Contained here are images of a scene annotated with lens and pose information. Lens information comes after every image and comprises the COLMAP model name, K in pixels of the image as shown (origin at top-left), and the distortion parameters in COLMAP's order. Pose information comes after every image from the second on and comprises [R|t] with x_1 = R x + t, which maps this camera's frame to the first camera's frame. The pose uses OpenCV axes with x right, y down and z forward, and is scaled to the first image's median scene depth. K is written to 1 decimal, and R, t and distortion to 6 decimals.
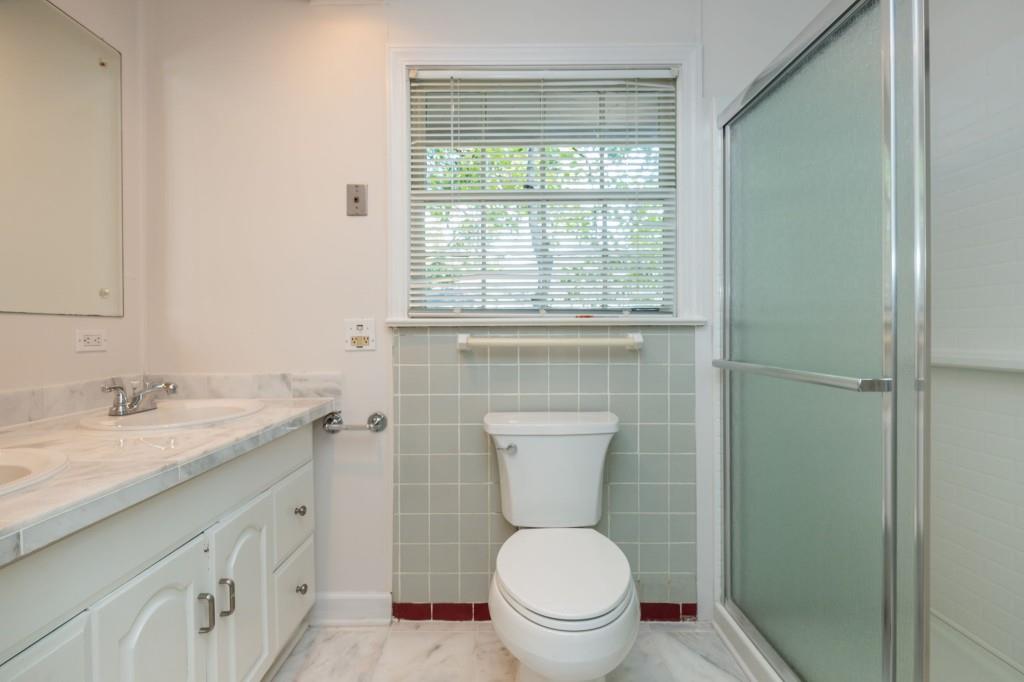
lens RADIAL K [[513.0, 0, 508.0], [0, 513.0, 335.2], [0, 0, 1]] dist [0.006101, -0.006861]
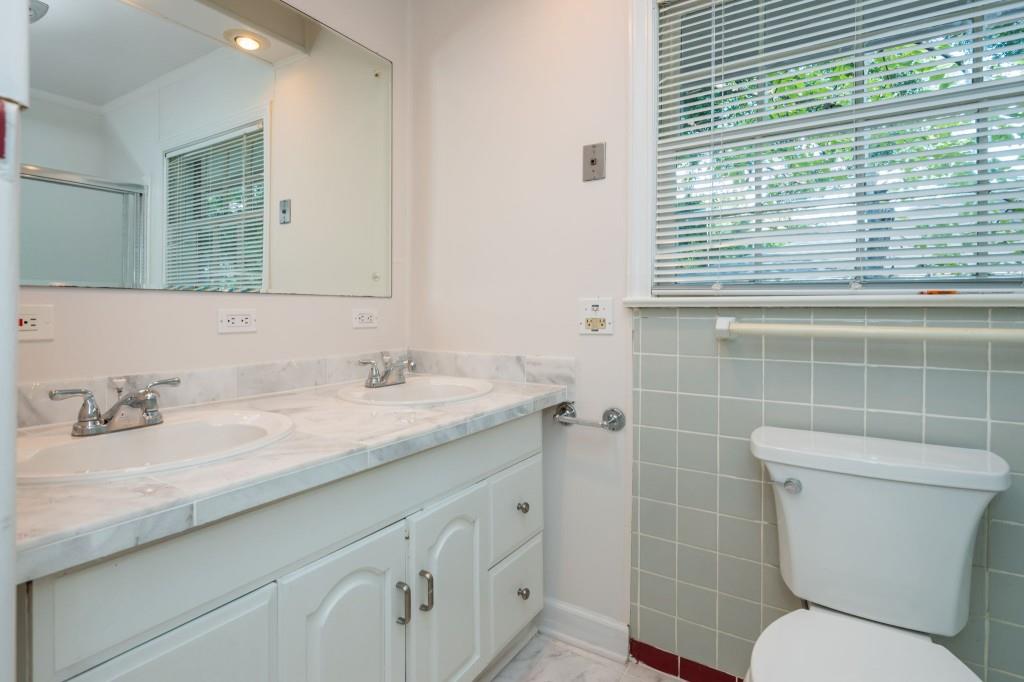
lens RADIAL K [[513.0, 0, 489.4], [0, 513.0, 311.2], [0, 0, 1]] dist [0.006101, -0.006861]
pose [[0.825632, 0.009266, -0.564133, 0.056629], [-0.011981, 0.999928, -0.001110, -0.006725], [0.564082, 0.007675, 0.825683, 0.190893]]
